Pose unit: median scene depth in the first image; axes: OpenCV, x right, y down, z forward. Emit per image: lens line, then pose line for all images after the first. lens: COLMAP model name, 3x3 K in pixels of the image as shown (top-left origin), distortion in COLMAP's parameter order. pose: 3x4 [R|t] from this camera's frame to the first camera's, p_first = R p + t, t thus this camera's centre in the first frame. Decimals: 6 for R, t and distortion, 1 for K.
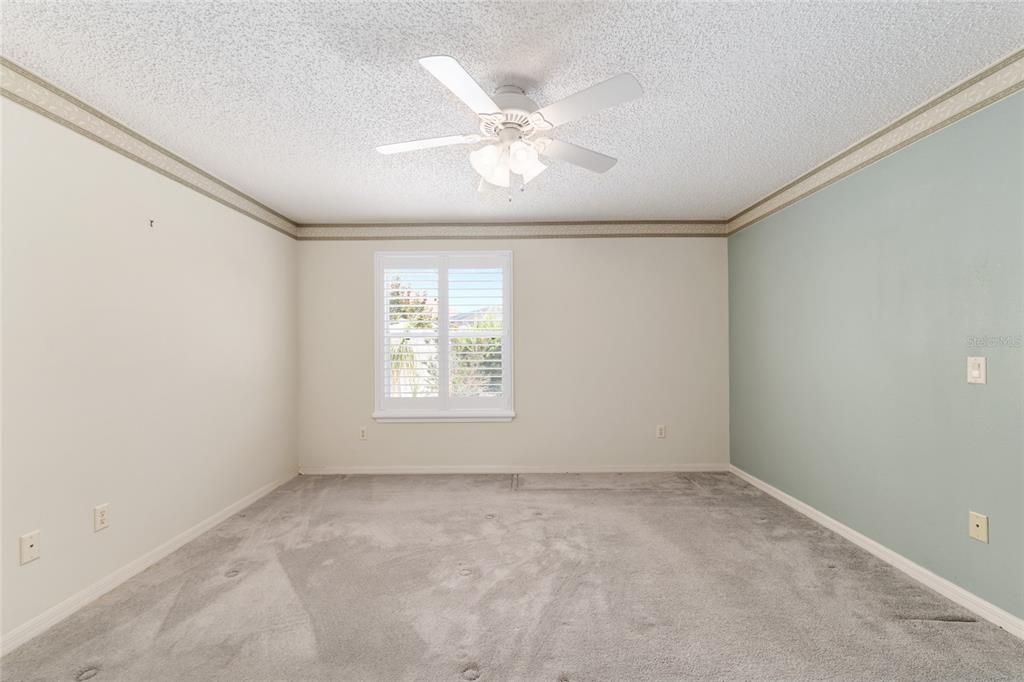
lens RADIAL K [[419.0, 0, 510.9], [0, 419.0, 348.3], [0, 0, 1]] dist [-0.008487, 0.000116]
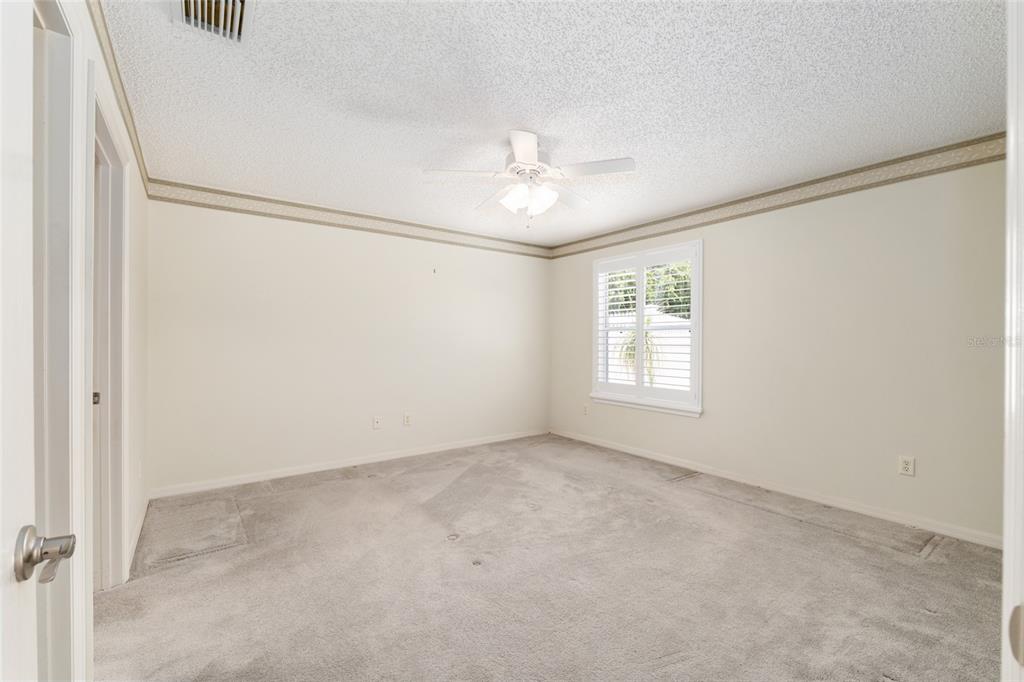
lens RADIAL K [[431.1, 0, 496.5], [0, 431.1, 345.2], [0, 0, 1]] dist [-0.002491, -0.001083]
pose [[0.581185, 0.018611, -0.813559, 0.568615], [-0.002009, 0.999768, 0.021435, -0.012428], [0.813769, -0.010823, 0.581087, 0.051956]]
